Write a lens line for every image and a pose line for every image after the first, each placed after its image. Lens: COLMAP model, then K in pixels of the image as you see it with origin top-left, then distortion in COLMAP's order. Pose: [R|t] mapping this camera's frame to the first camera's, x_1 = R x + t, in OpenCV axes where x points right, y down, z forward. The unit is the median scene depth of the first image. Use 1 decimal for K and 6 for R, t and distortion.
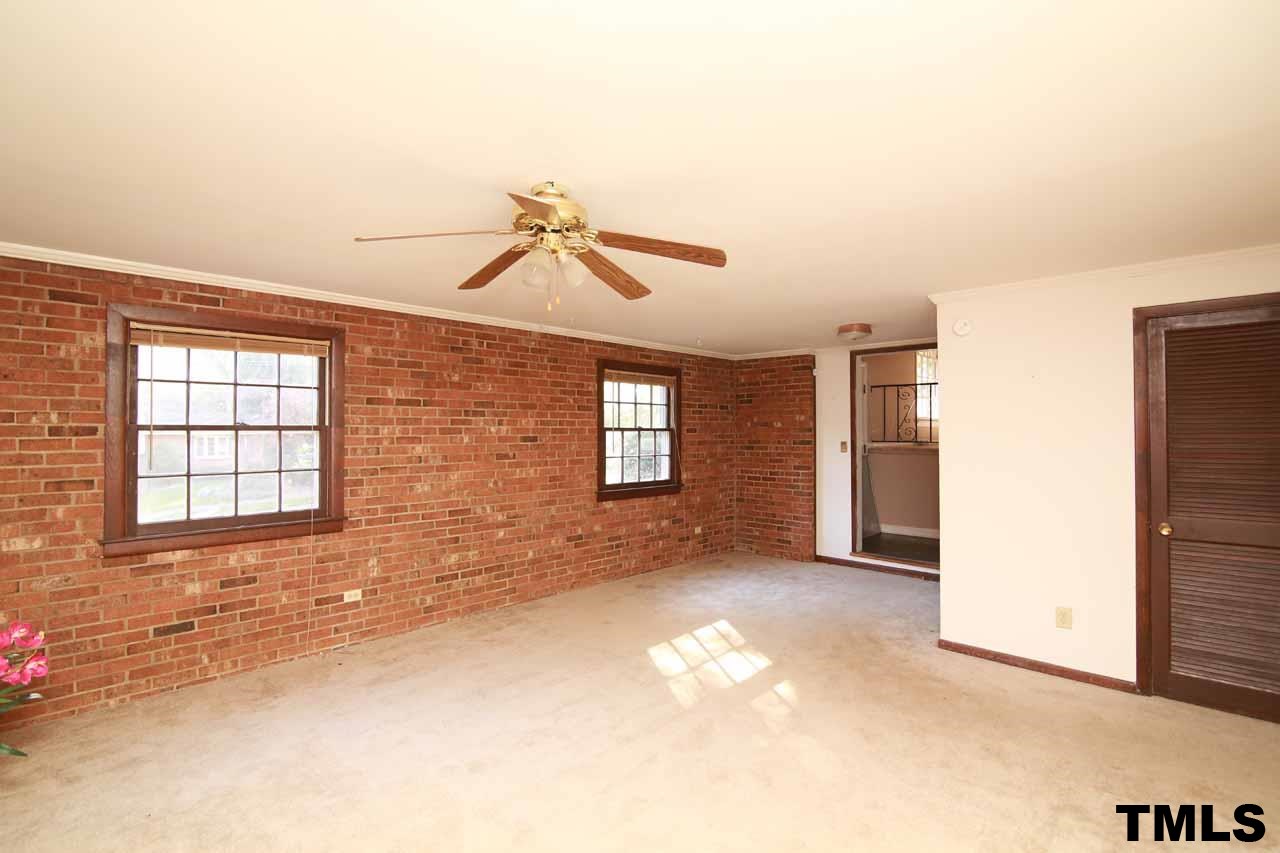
lens RADIAL K [[582.0, 0, 620.8], [0, 582.0, 425.2], [0, 0, 1]] dist [-0.009730, -0.000321]
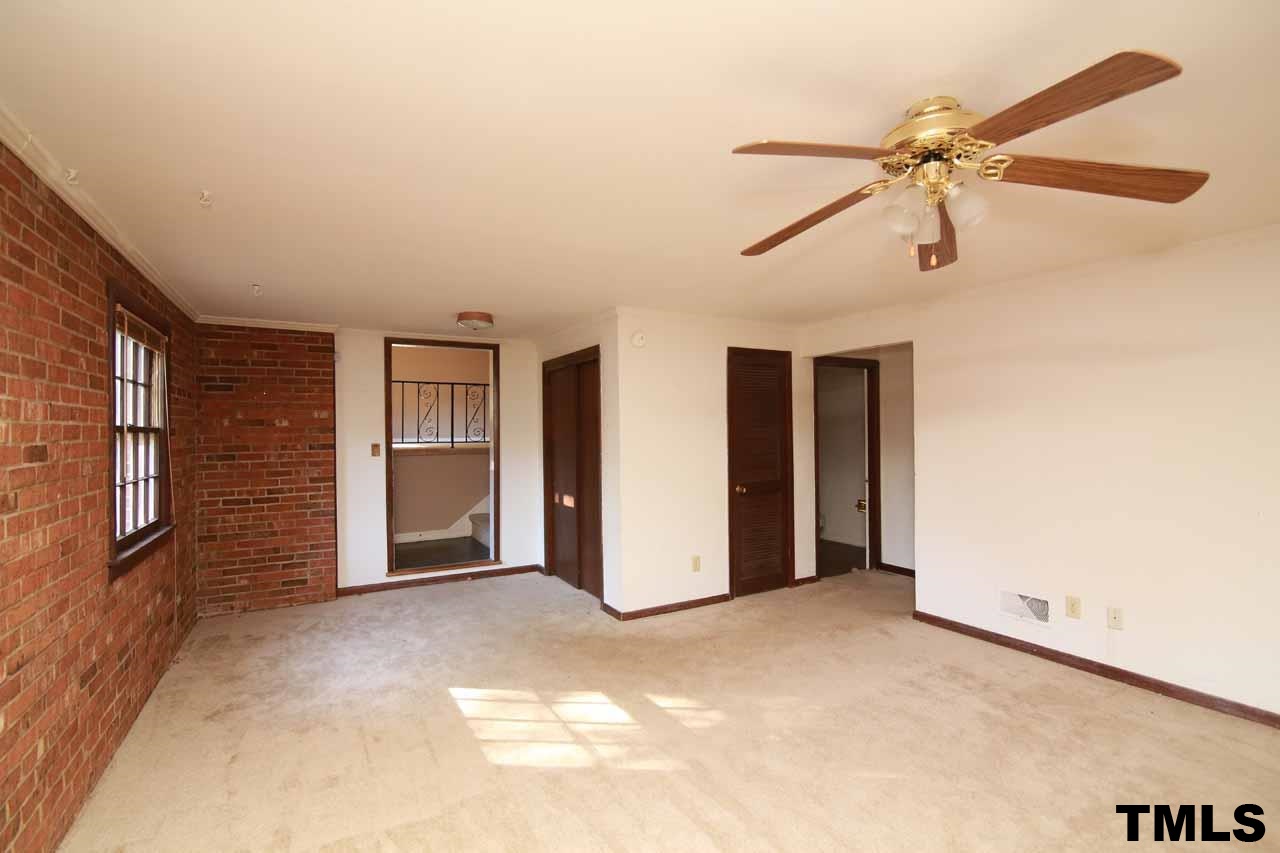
lens RADIAL K [[582.0, 0, 649.5], [0, 582.0, 428.0], [0, 0, 1]] dist [-0.009730, -0.000321]
pose [[0.270180, 0.000535, 0.962810, -0.521167], [0.000466, 1.000000, -0.000686, 0.010054], [-0.962810, 0.000634, 0.270180, 0.639251]]
